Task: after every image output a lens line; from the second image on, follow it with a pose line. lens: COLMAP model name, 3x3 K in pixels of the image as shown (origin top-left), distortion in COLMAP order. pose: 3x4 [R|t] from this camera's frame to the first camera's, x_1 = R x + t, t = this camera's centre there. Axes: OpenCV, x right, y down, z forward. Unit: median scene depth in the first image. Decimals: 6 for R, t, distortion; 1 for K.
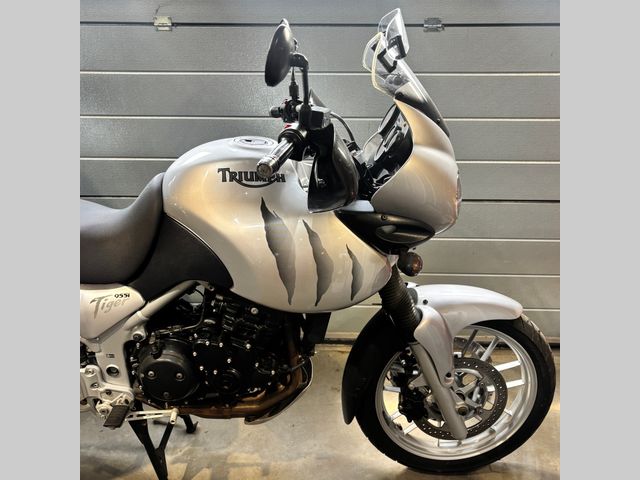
lens RADIAL K [[565.7, 0, 317.8], [0, 565.7, 260.5], [0, 0, 1]] dist [0.004849, 0.012857]
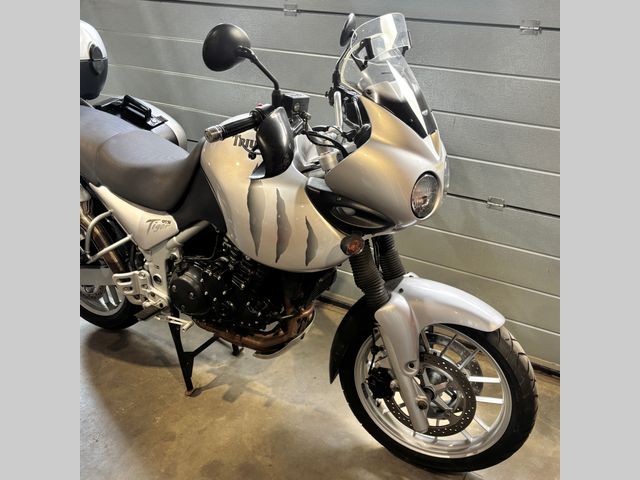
lens RADIAL K [[564.9, 0, 320.0], [0, 564.9, 240.0], [0, 0, 1]] dist [0.004231, -0.002042]
pose [[0.887469, 0.223558, -0.403014, 0.458118], [-0.222066, 0.973691, 0.051116, -0.037910], [0.403838, 0.044132, 0.913765, -0.022993]]
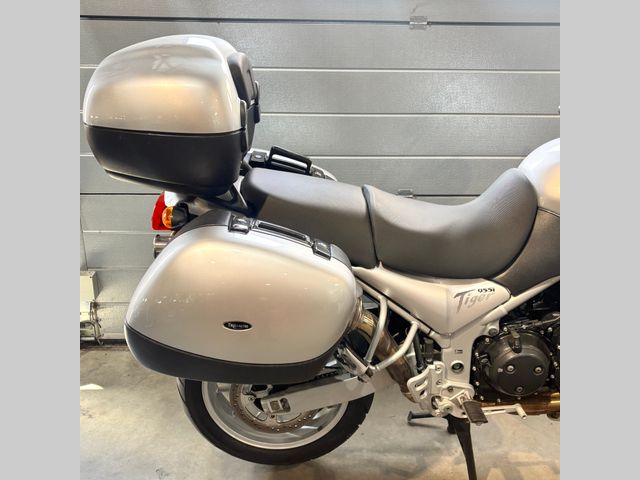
lens RADIAL K [[593.4, 0, 320.0], [0, 593.4, 240.0], [0, 0, 1]] dist [0.007252, 0.010061]
pose [[0.998356, -0.008926, 0.056621, -0.658225], [0.011250, 0.999101, -0.040865, 0.012143], [-0.056206, 0.041435, 0.997559, -0.035014]]
